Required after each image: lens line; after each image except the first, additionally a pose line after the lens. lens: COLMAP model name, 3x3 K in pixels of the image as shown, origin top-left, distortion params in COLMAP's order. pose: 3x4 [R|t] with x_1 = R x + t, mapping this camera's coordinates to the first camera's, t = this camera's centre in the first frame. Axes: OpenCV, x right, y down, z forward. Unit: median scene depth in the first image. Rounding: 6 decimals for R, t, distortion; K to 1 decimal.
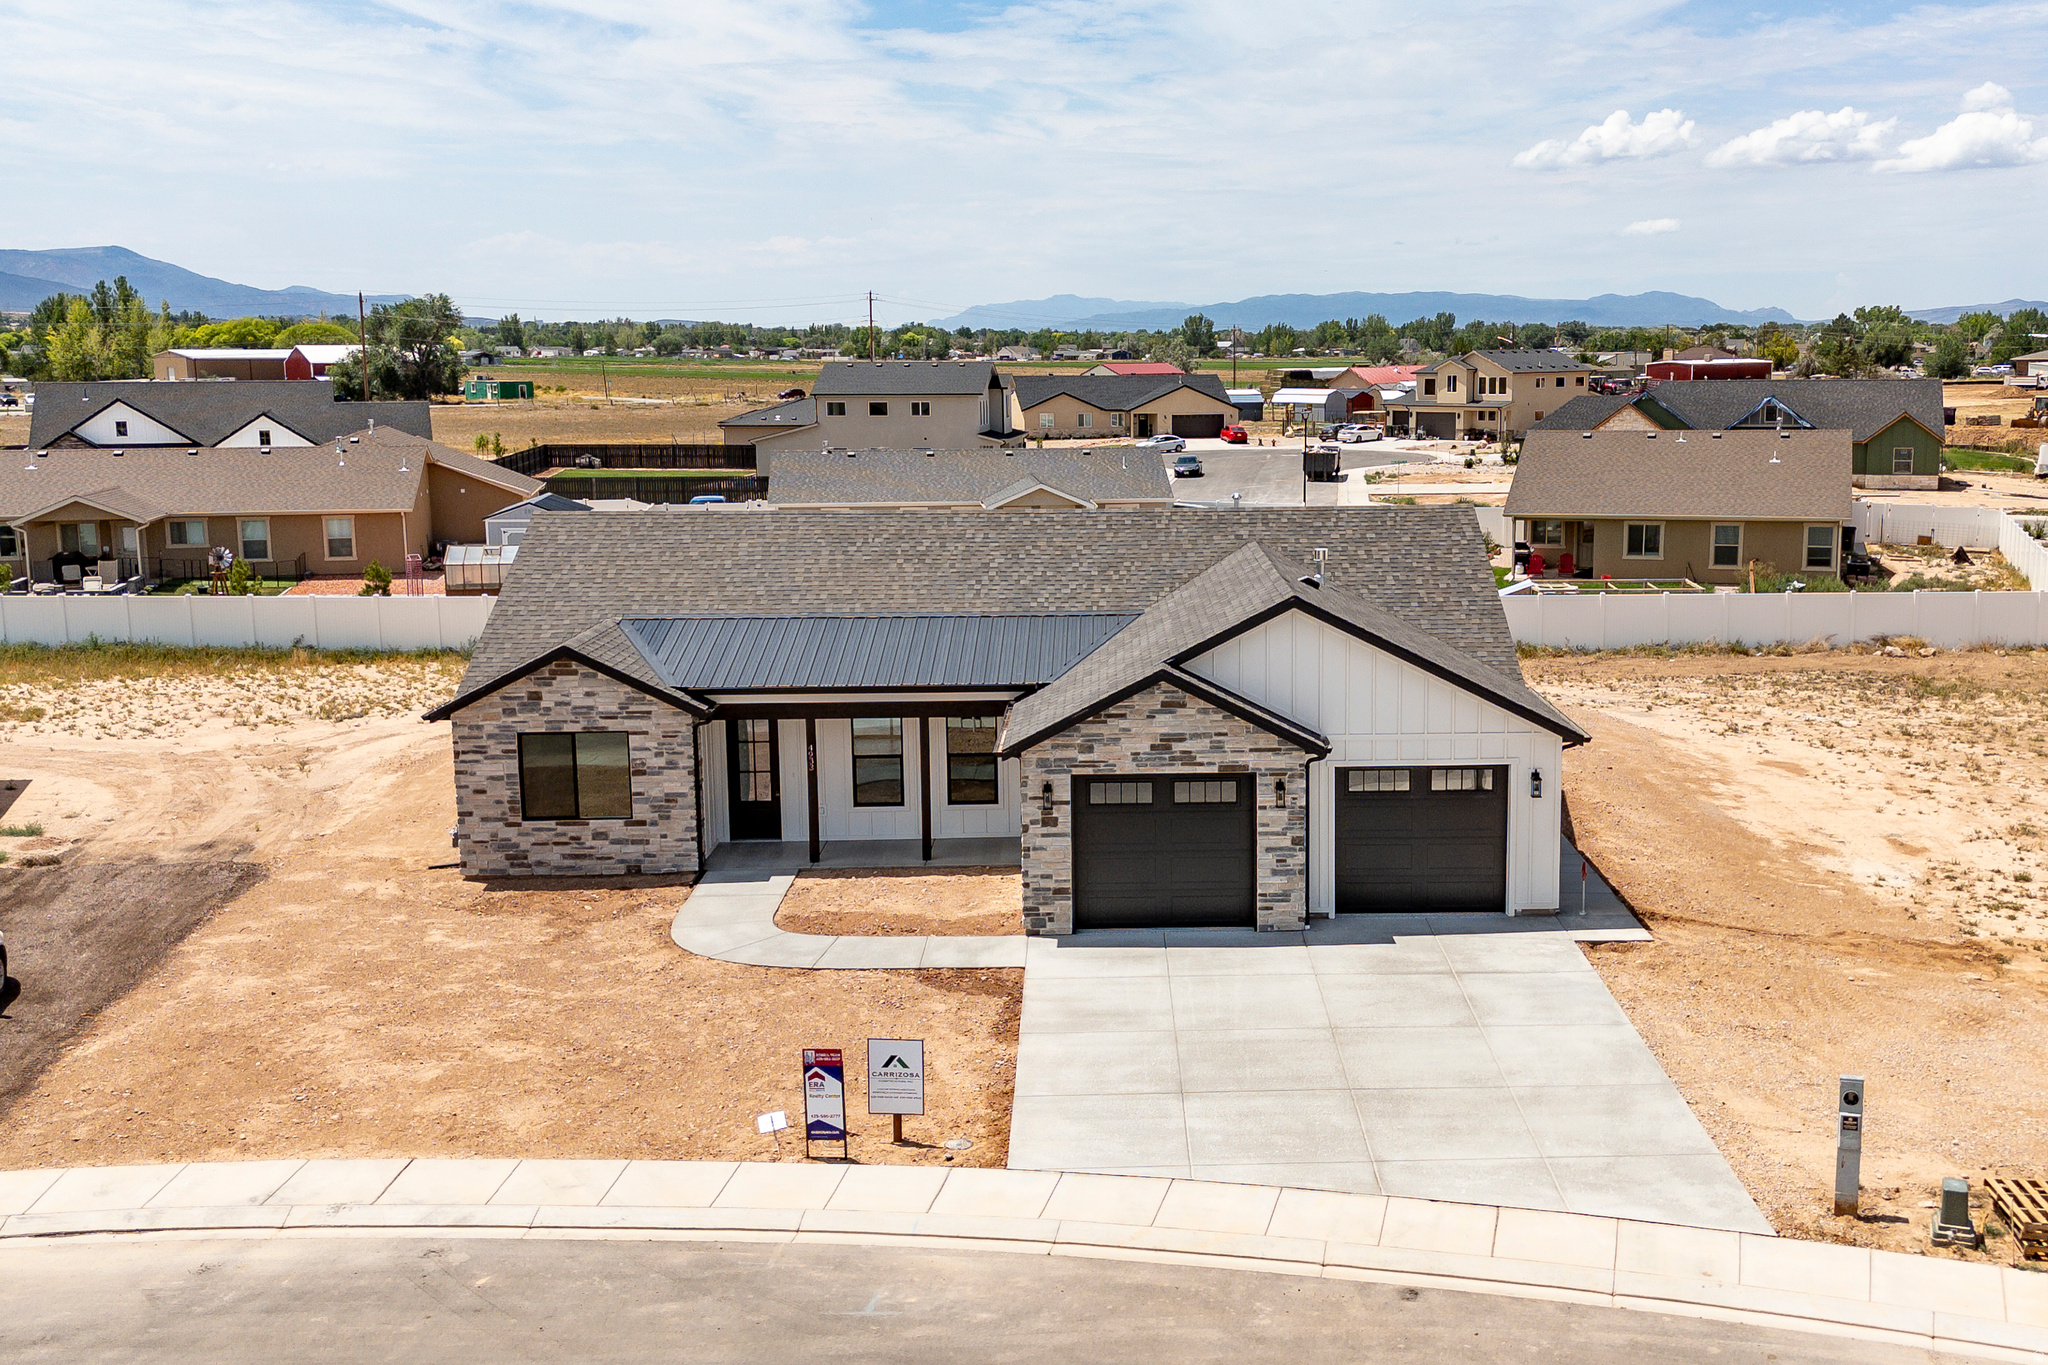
lens RADIAL K [[2070.9, 0, 1164.8], [0, 2070.9, 712.5], [0, 0, 1]] dist [0.056171, 0.000000]
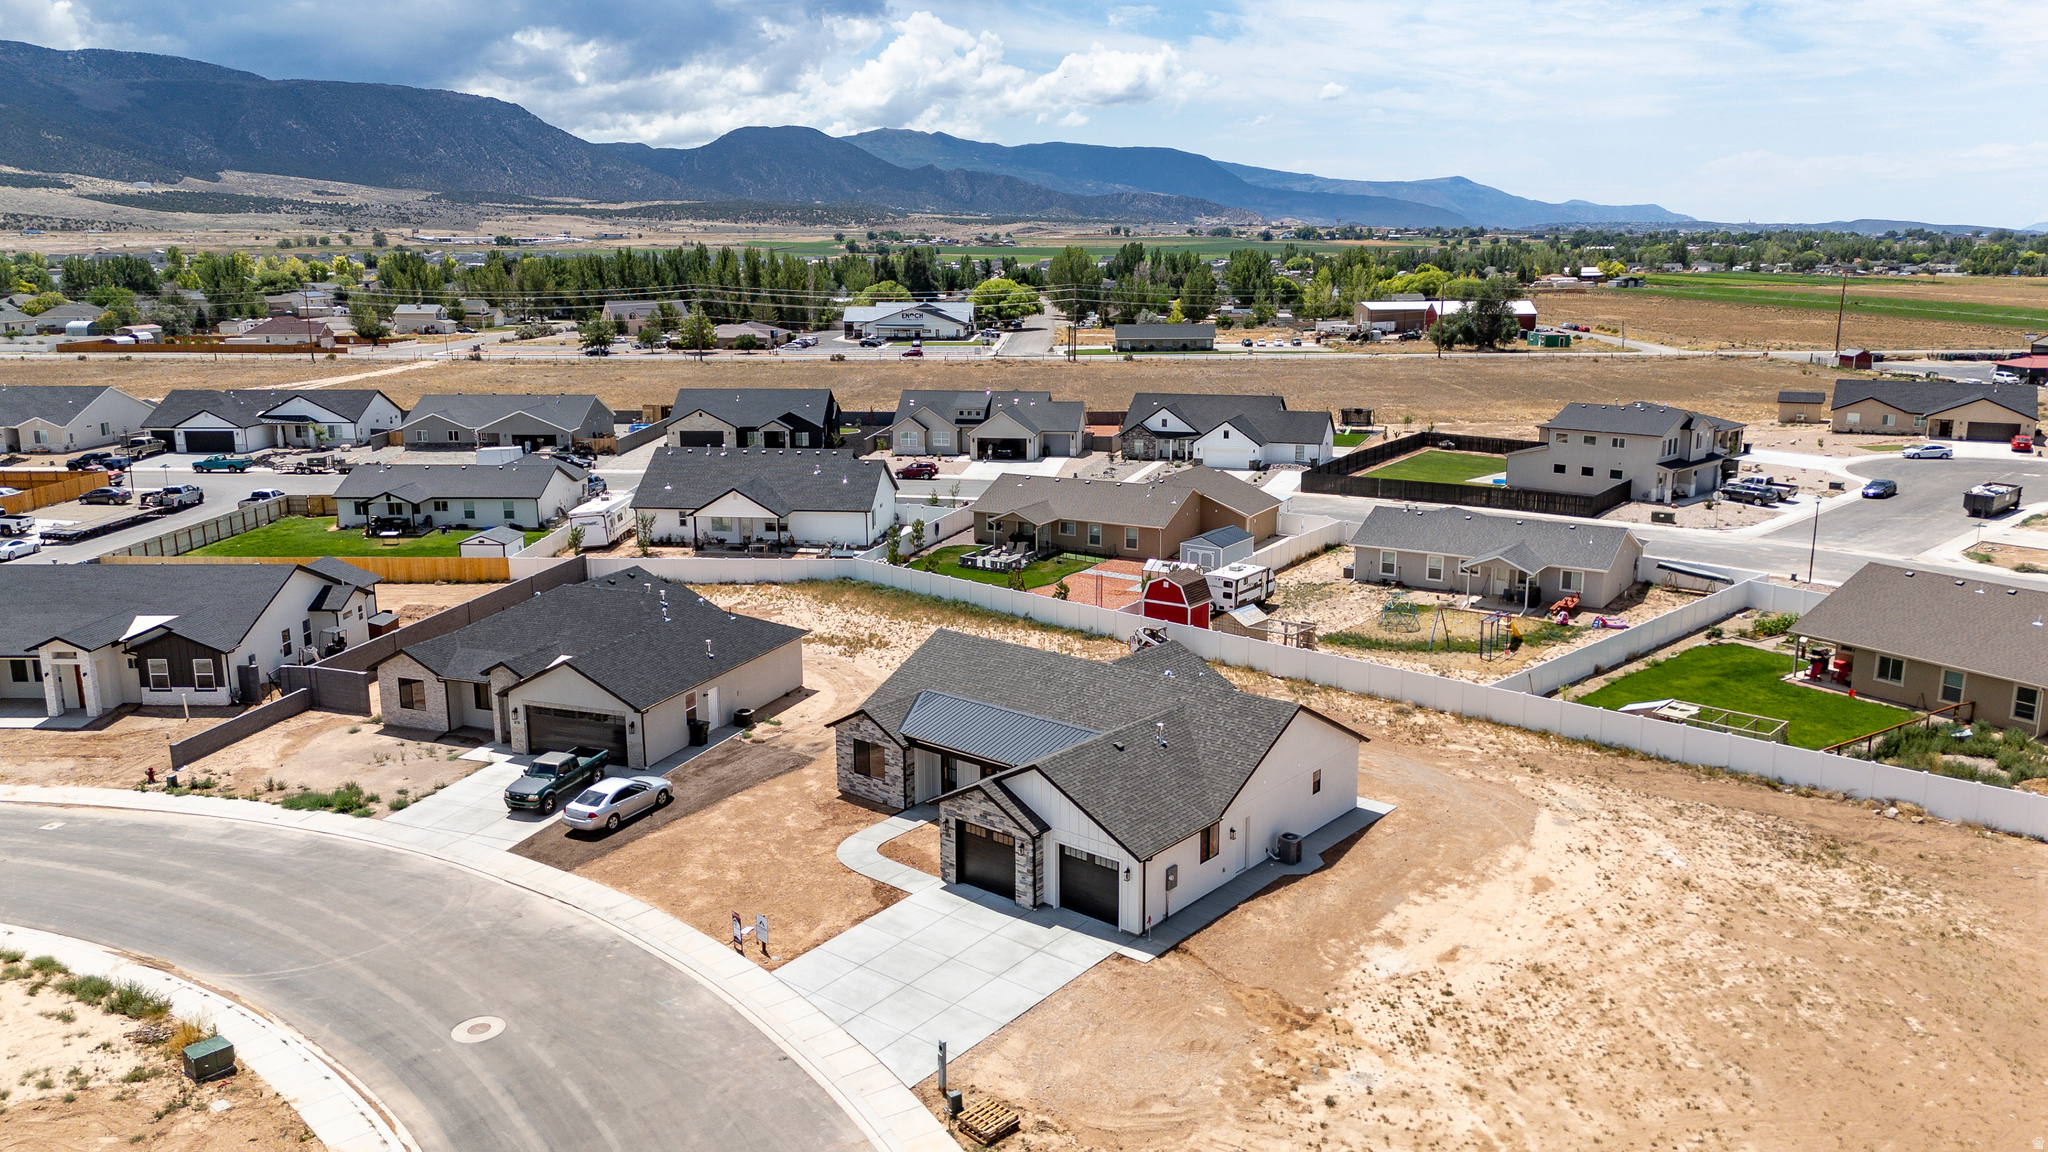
lens RADIAL K [[1499.7, 0, 1021.2], [0, 1499.7, 581.5], [0, 0, 1]] dist [0.087054, -0.087367]
pose [[0.748215, 0.144752, -0.647473, 0.970299], [-0.114724, 0.989436, 0.088628, -0.356608], [0.653462, 0.007968, 0.756917, -0.224617]]
